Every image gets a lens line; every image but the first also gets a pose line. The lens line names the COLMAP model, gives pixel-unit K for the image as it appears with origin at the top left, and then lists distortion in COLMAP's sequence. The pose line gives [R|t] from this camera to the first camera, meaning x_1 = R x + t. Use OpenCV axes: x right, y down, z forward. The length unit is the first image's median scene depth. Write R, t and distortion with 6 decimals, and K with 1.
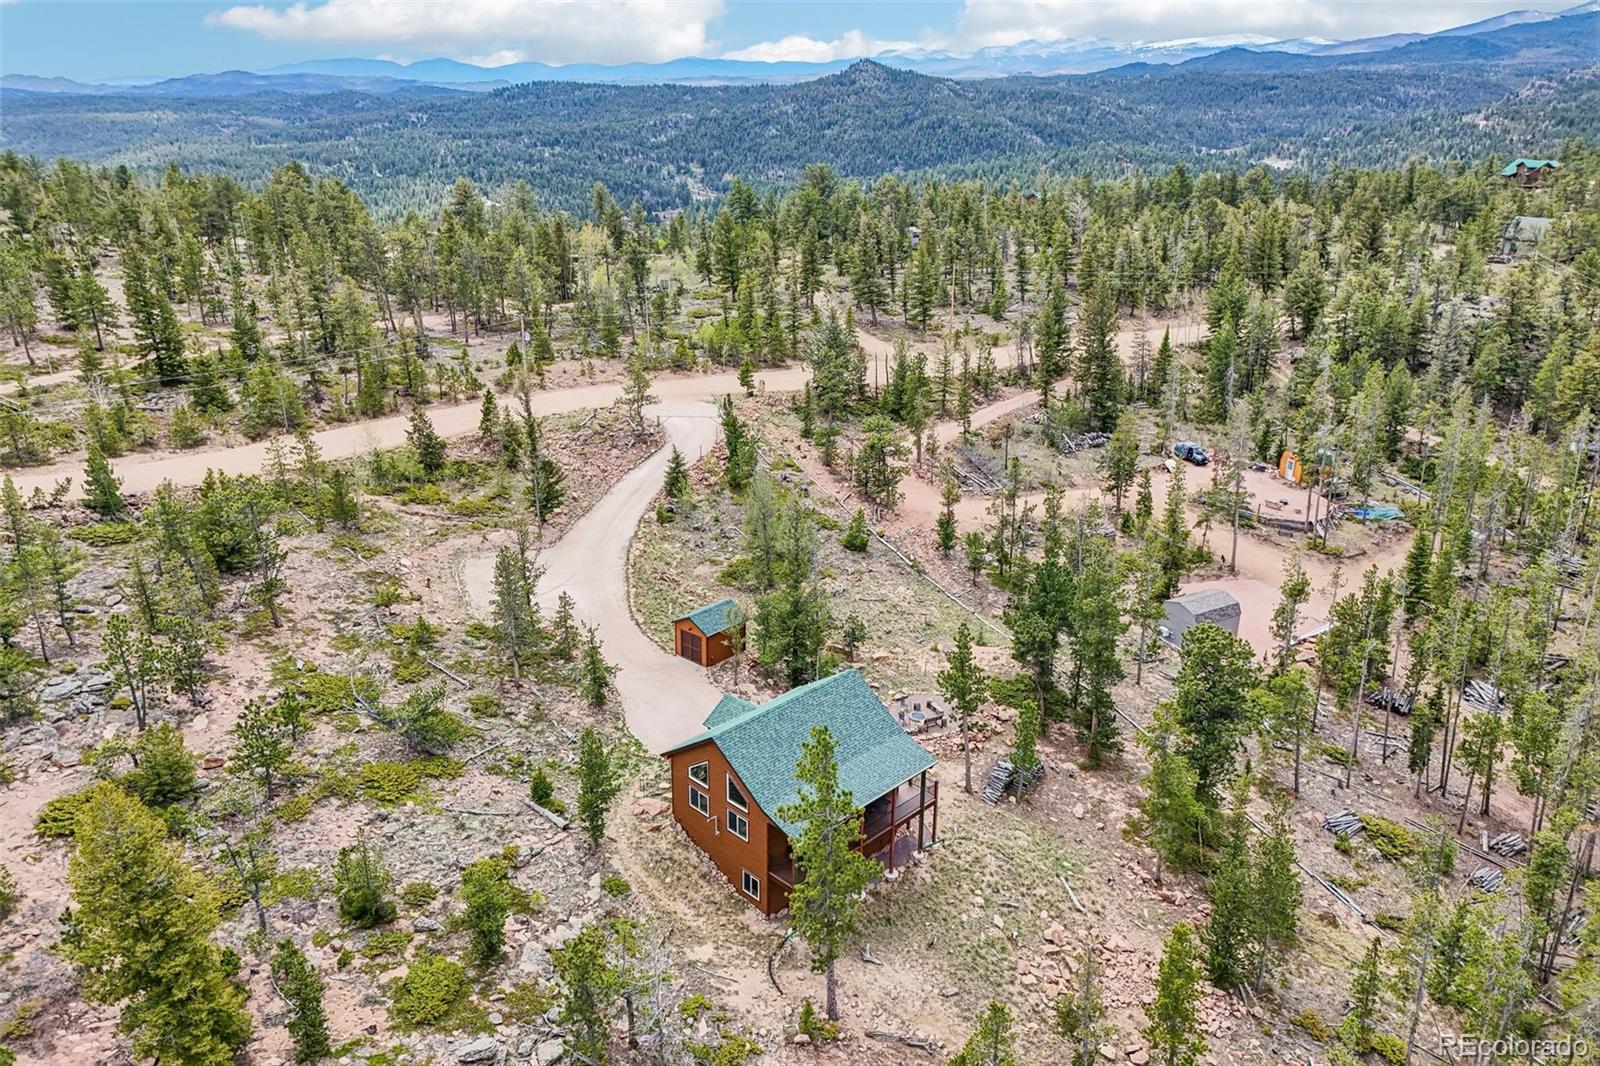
lens RADIAL K [[1177.2, 0, 800.0], [0, 1177.2, 533.0], [0, 0, 1]] dist [0.077035, -0.076280]
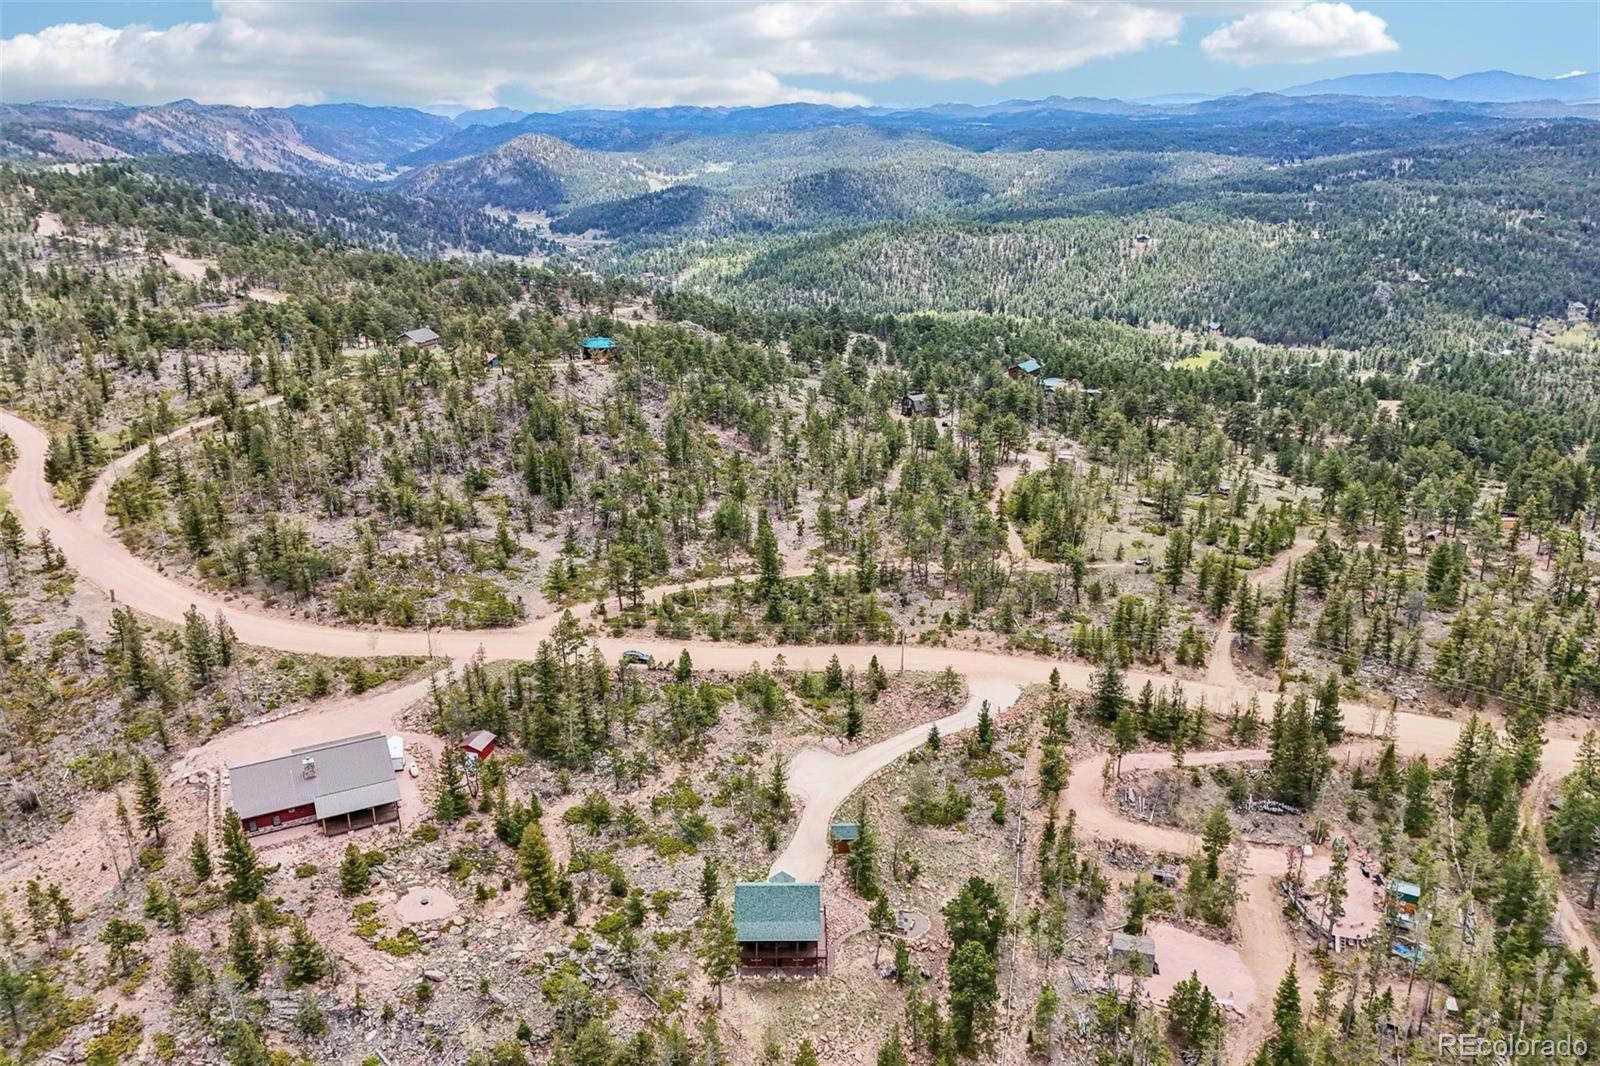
lens RADIAL K [[1177.2, 0, 800.0], [0, 1177.2, 533.0], [0, 0, 1]] dist [0.077035, -0.076280]
pose [[0.716653, 0.244435, -0.653192, 1.328620], [-0.247571, 0.964737, 0.089397, -0.723763], [0.652010, 0.097644, 0.751897, -0.784179]]
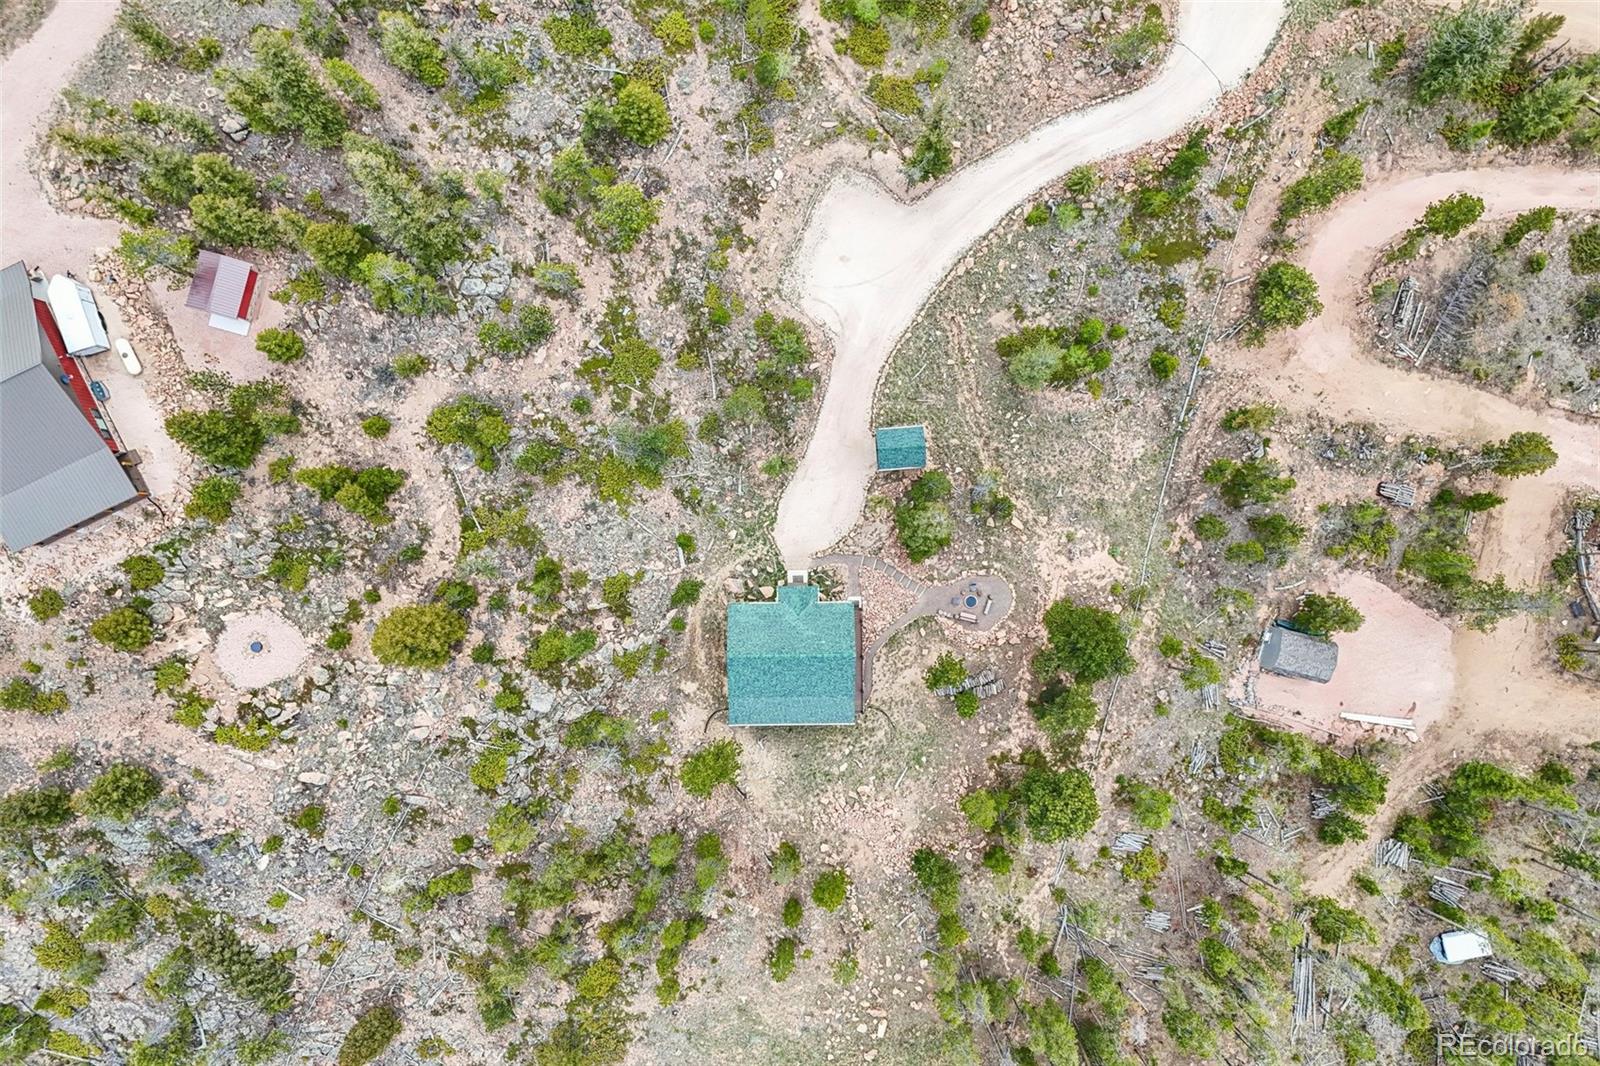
lens RADIAL K [[1156.1, 0, 800.0], [0, 1156.1, 533.0], [0, 0, 1]] dist [0.110978, -0.174010]
pose [[0.712311, 0.701813, -0.008472, -0.097388], [-0.247272, 0.262231, 0.932787, -1.248860], [0.656864, -0.662339, 0.360329, 0.537747]]
